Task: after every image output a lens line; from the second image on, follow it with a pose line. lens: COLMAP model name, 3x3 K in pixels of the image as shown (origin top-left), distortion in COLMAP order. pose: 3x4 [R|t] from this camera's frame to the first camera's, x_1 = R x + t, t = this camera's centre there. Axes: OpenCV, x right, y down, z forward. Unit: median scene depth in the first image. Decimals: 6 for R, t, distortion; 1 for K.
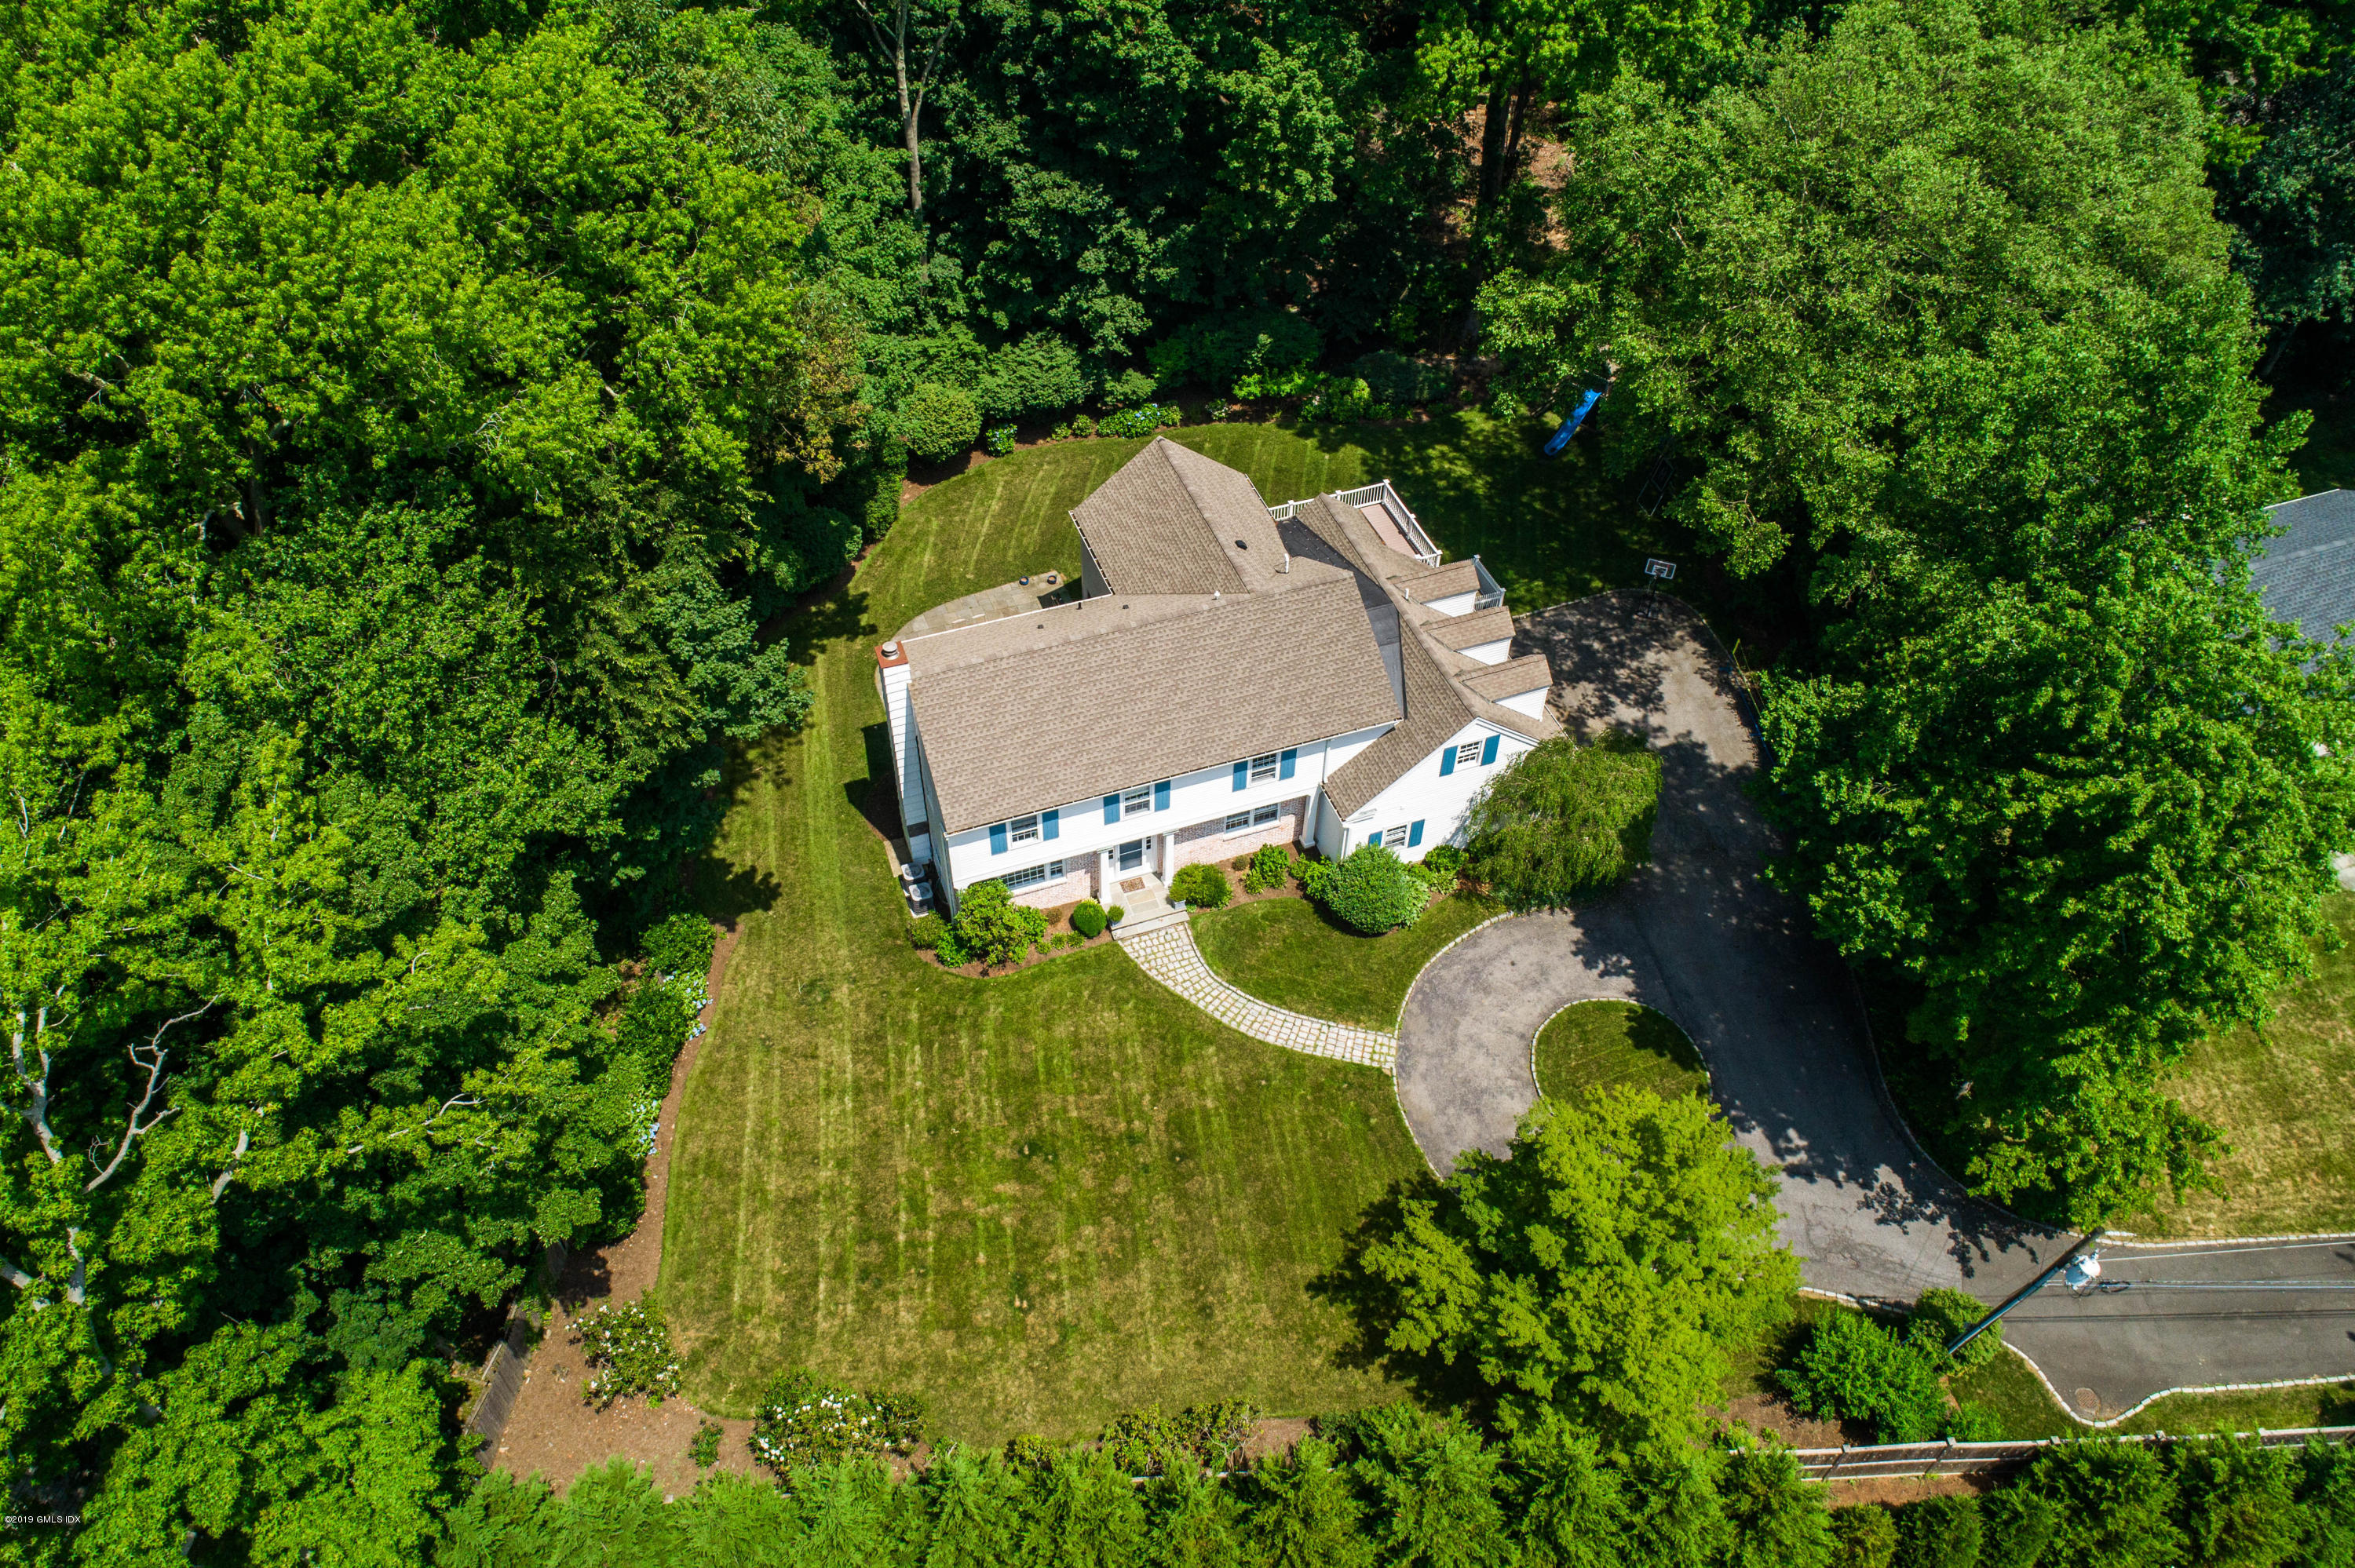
lens RADIAL K [[1670.4, 0, 1113.3], [0, 1670.4, 740.2], [0, 0, 1]] dist [-0.003367, -0.002164]
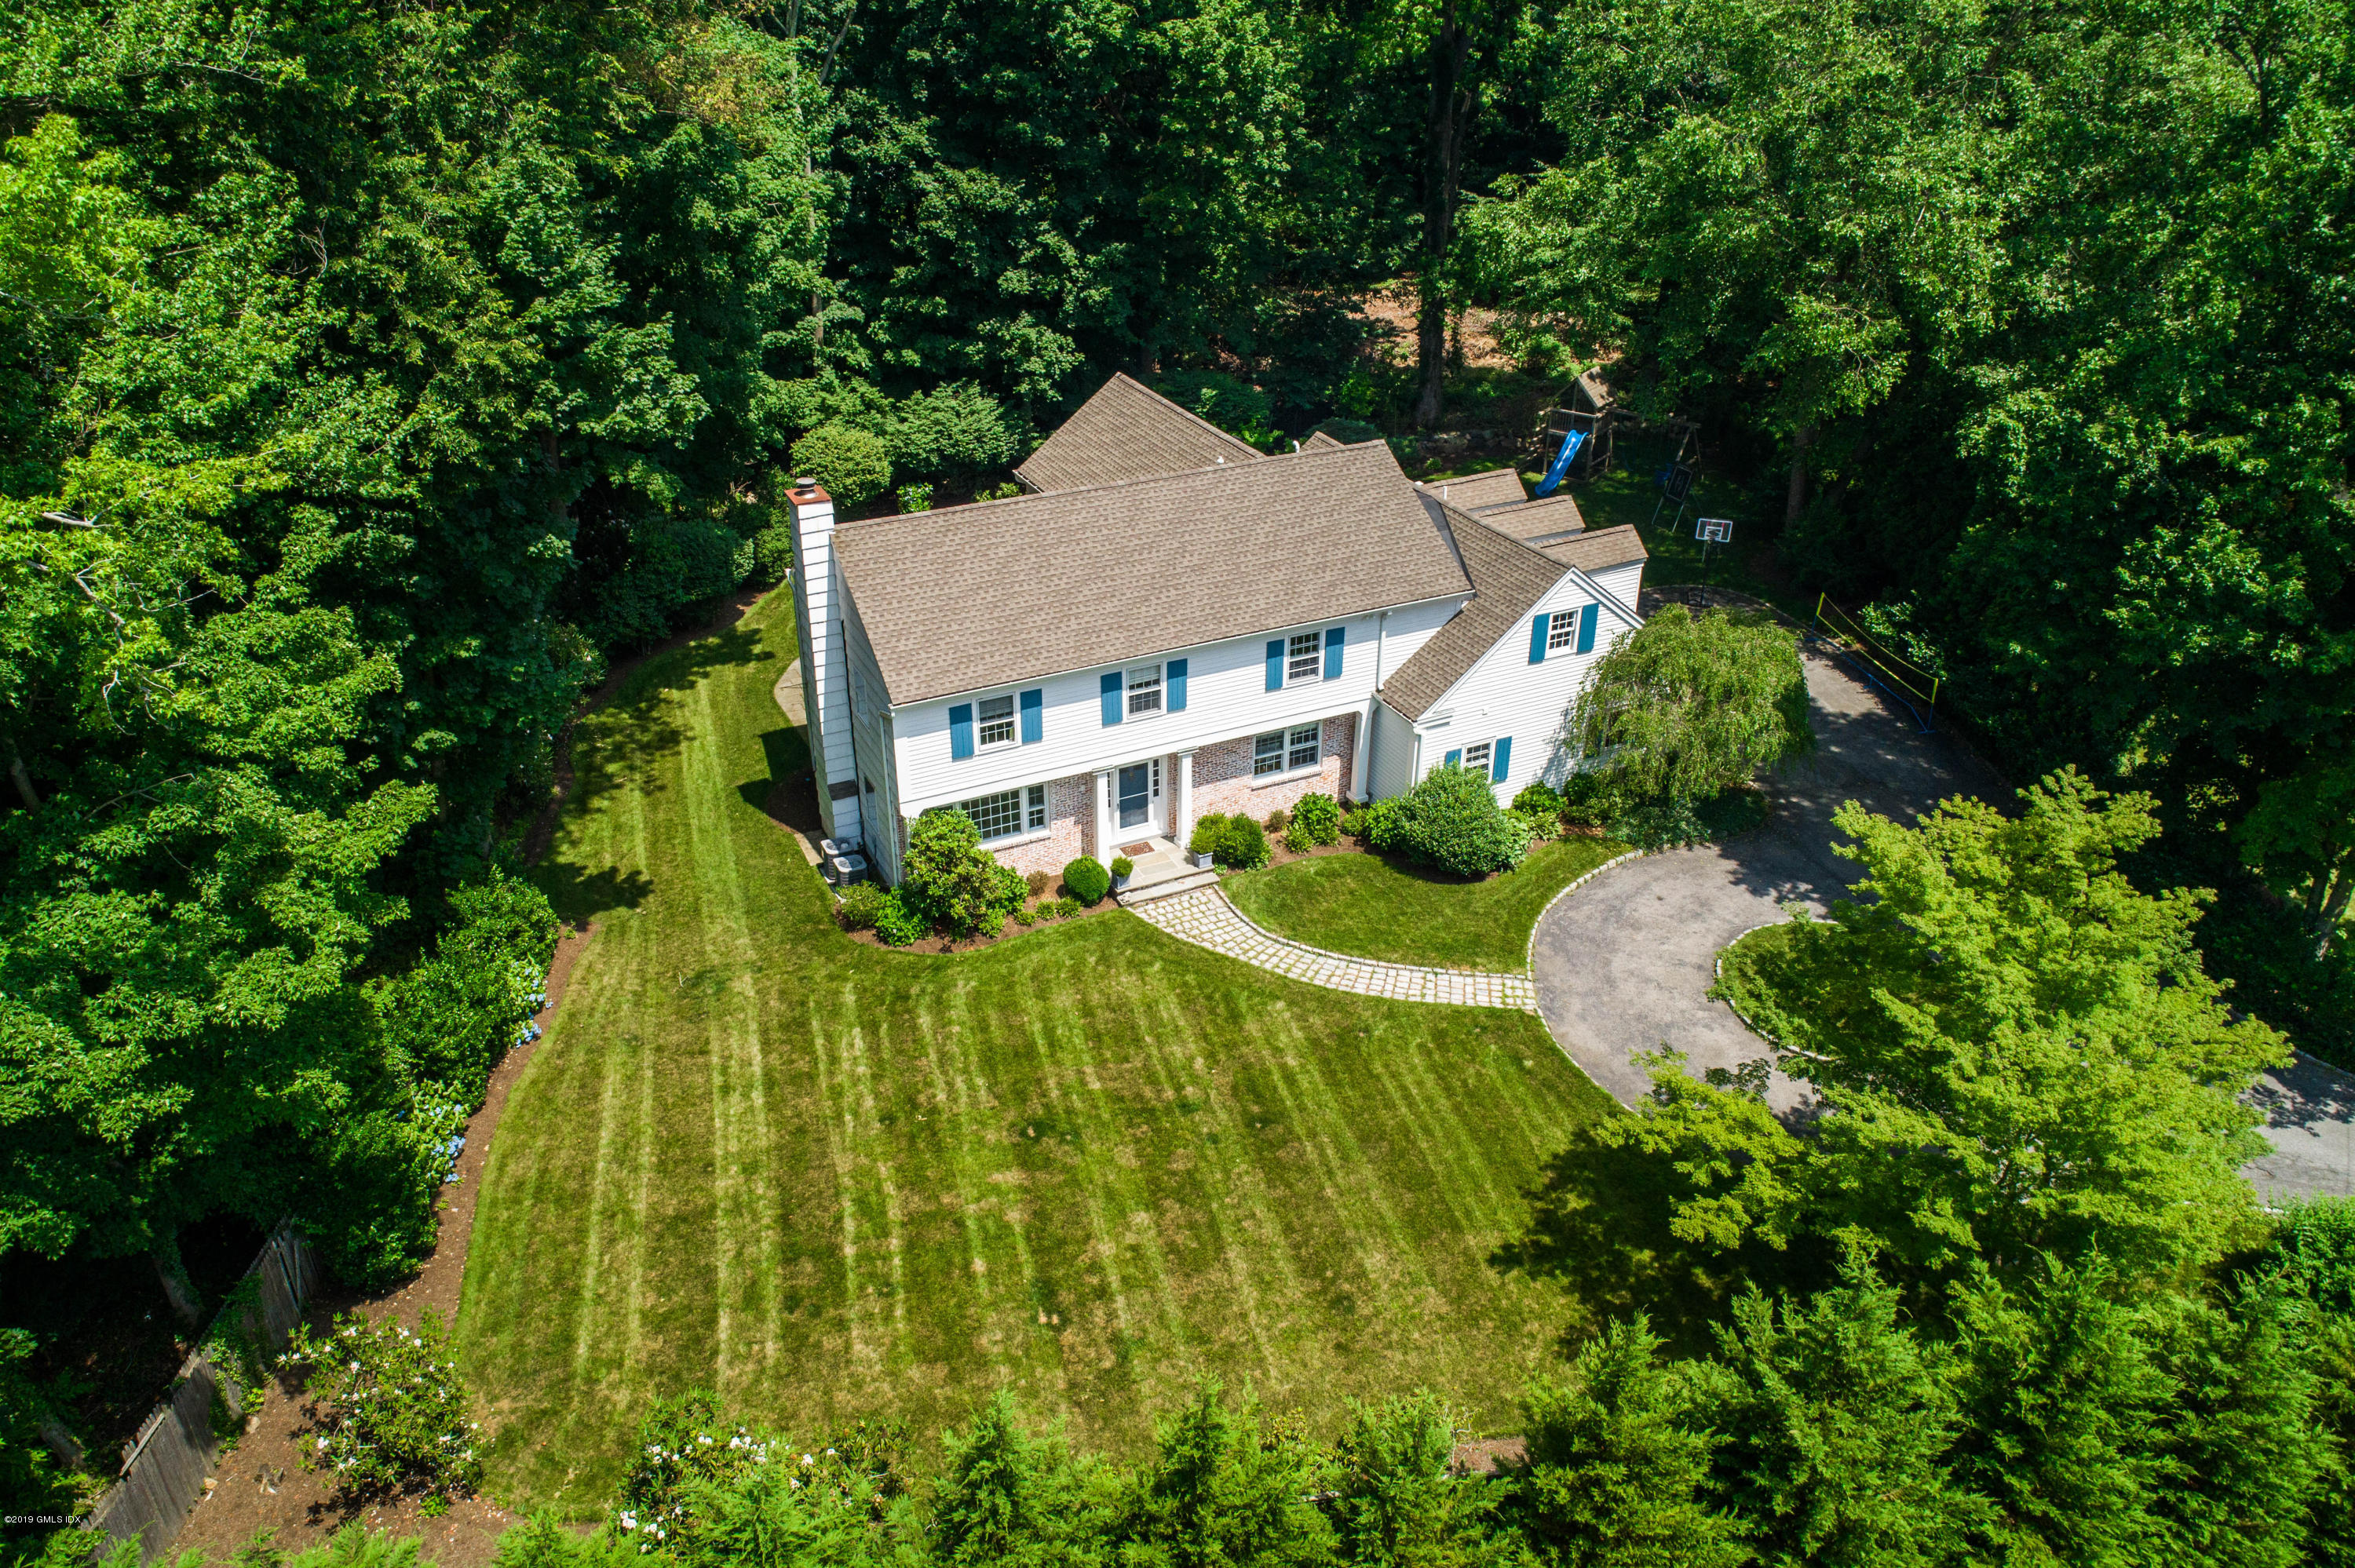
lens RADIAL K [[1674.1, 0, 1118.3], [0, 1674.1, 783.8], [0, 0, 1]] dist [-0.003946, 0.001994]
pose [[0.994526, -0.048401, 0.092608, -0.066374], [0.073103, 0.955541, -0.285654, 0.279764], [-0.074665, 0.290860, 0.953848, 0.293806]]
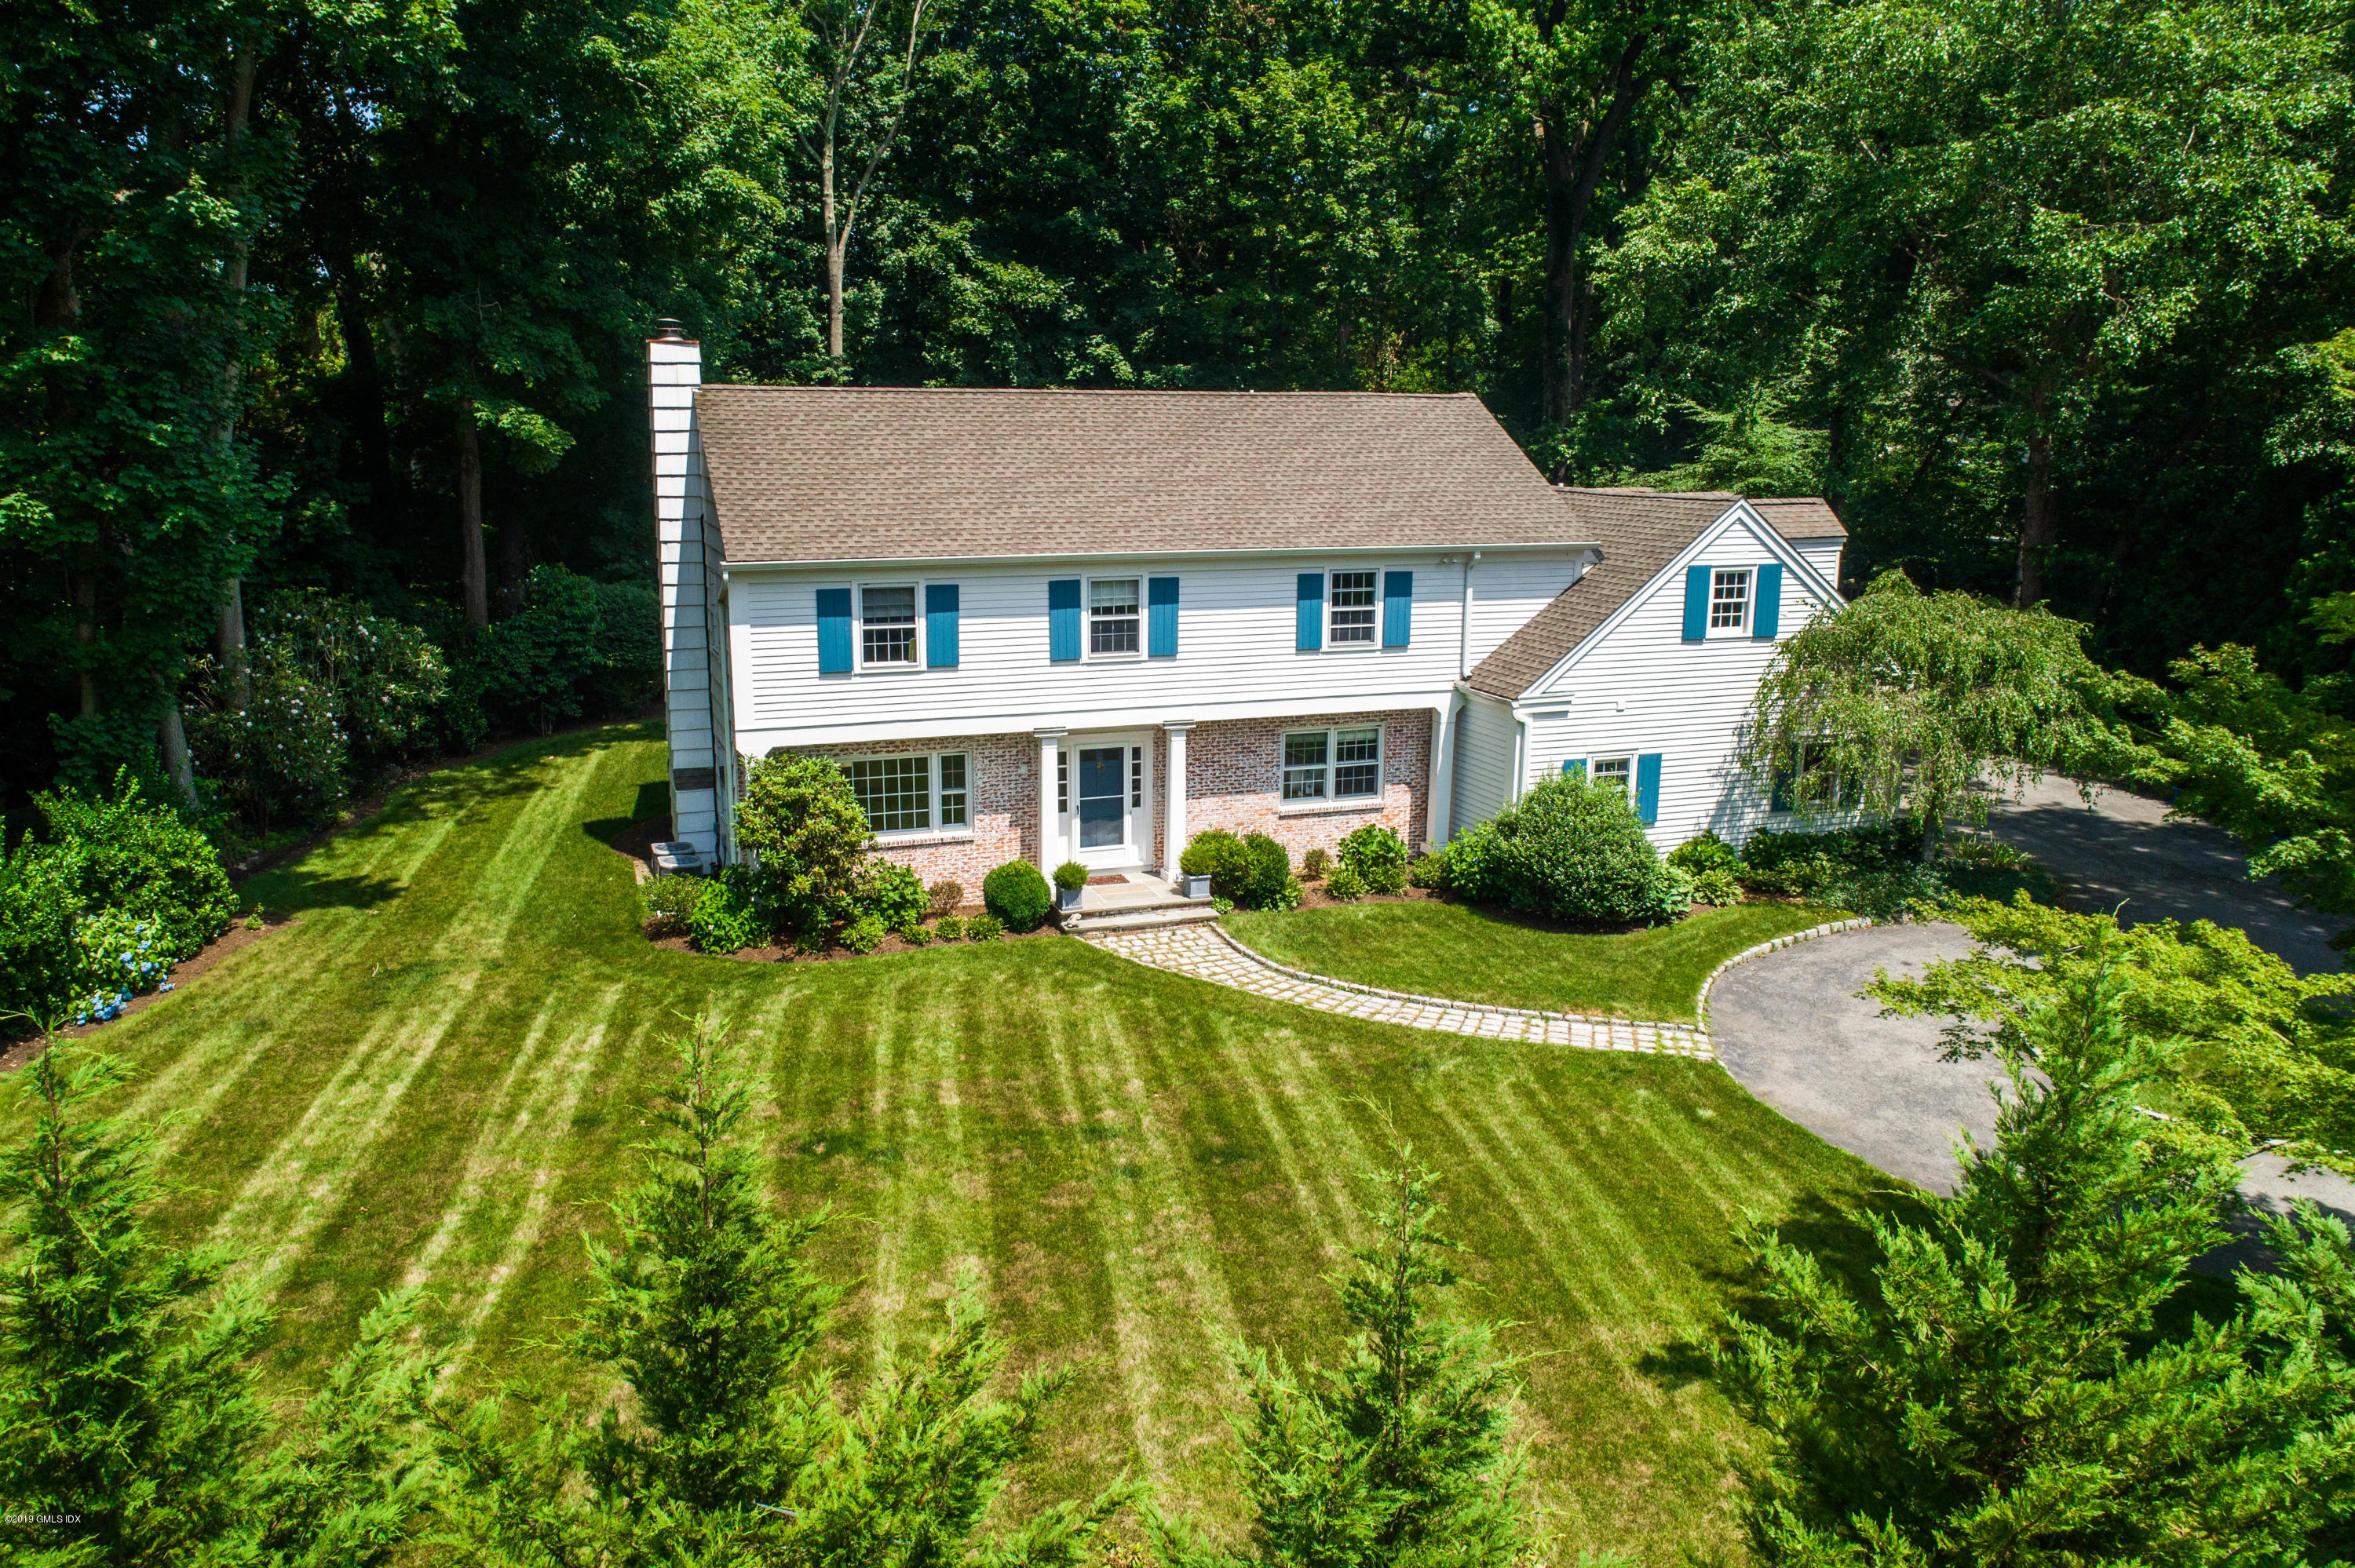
lens RADIAL K [[1674.1, 0, 1118.3], [0, 1674.1, 783.8], [0, 0, 1]] dist [-0.003946, 0.001994]
pose [[0.999830, 0.013437, 0.012616, 0.009234], [-0.004311, 0.835980, -0.548743, 0.352210], [-0.017920, 0.548596, 0.835896, 0.579628]]
